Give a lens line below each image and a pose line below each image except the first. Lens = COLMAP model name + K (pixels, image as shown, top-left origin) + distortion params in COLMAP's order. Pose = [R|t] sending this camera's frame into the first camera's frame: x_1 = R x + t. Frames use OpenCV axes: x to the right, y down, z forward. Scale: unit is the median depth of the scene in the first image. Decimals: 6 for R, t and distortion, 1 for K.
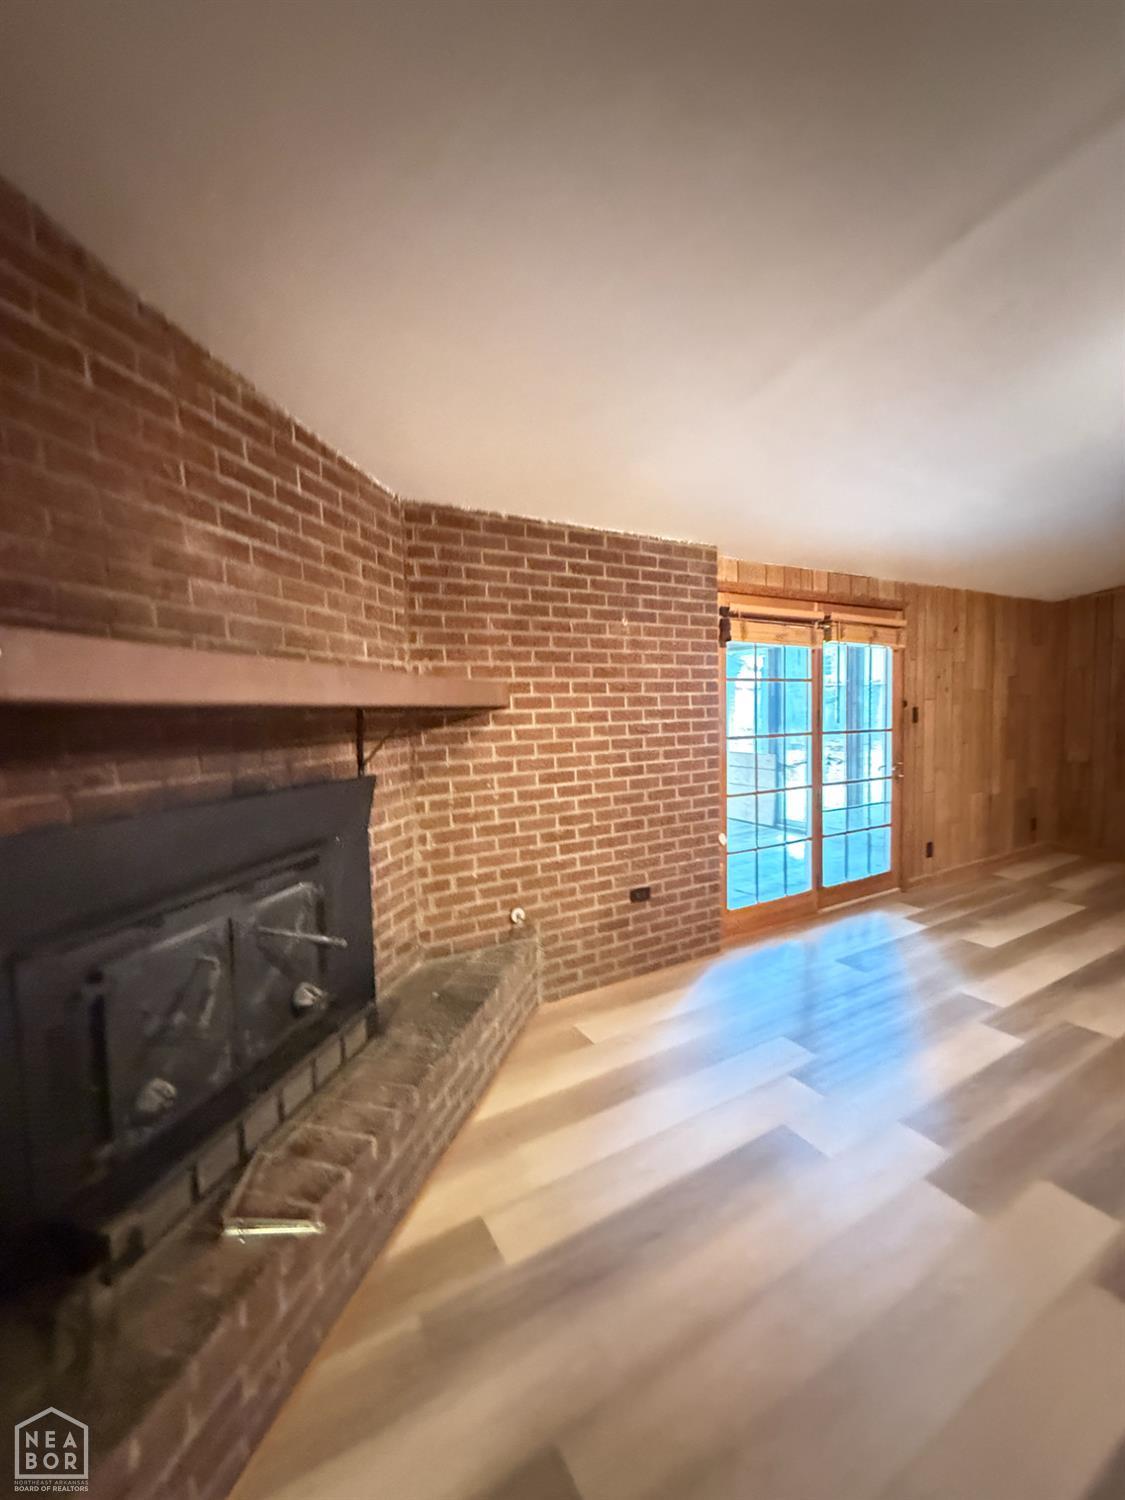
lens RADIAL K [[597.9, 0, 560.3], [0, 597.9, 747.0], [0, 0, 1]] dist [-0.000660, 0.000023]
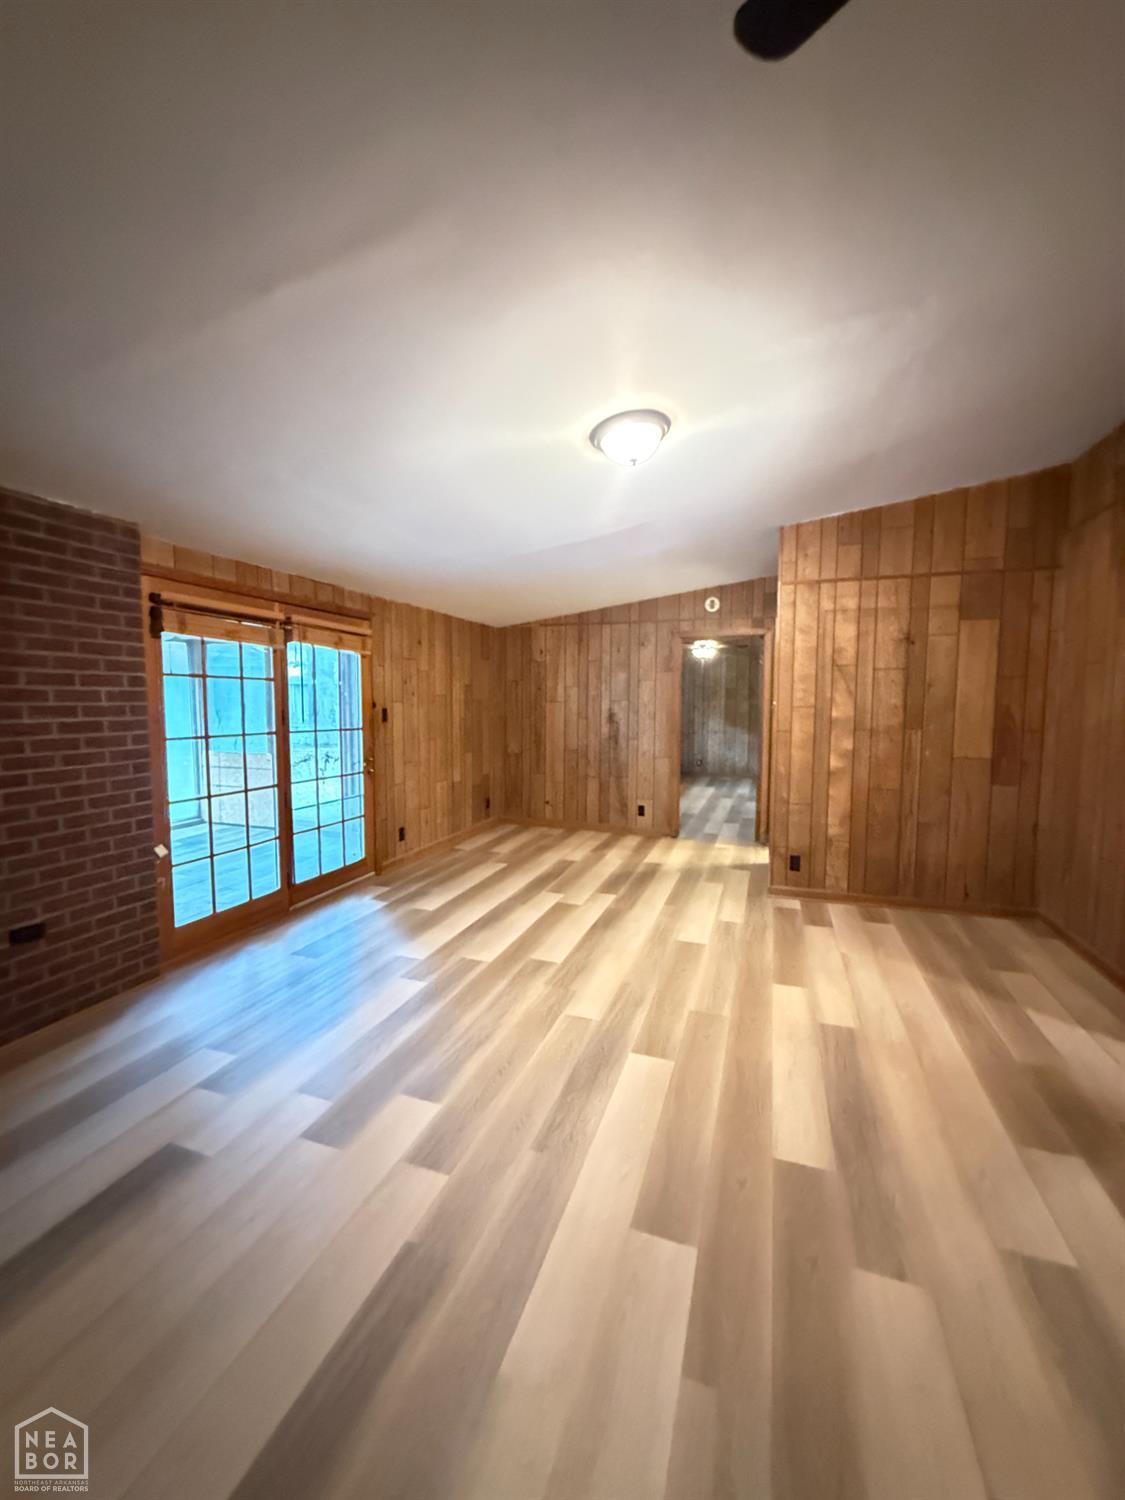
lens RADIAL K [[597.9, 0, 560.1], [0, 597.9, 750.3], [0, 0, 1]] dist [-0.000660, 0.000023]
pose [[0.759121, -0.028235, 0.650337, 0.132412], [0.023243, 0.999597, 0.016268, 0.001119], [-0.650535, 0.002767, 0.759471, -0.072151]]
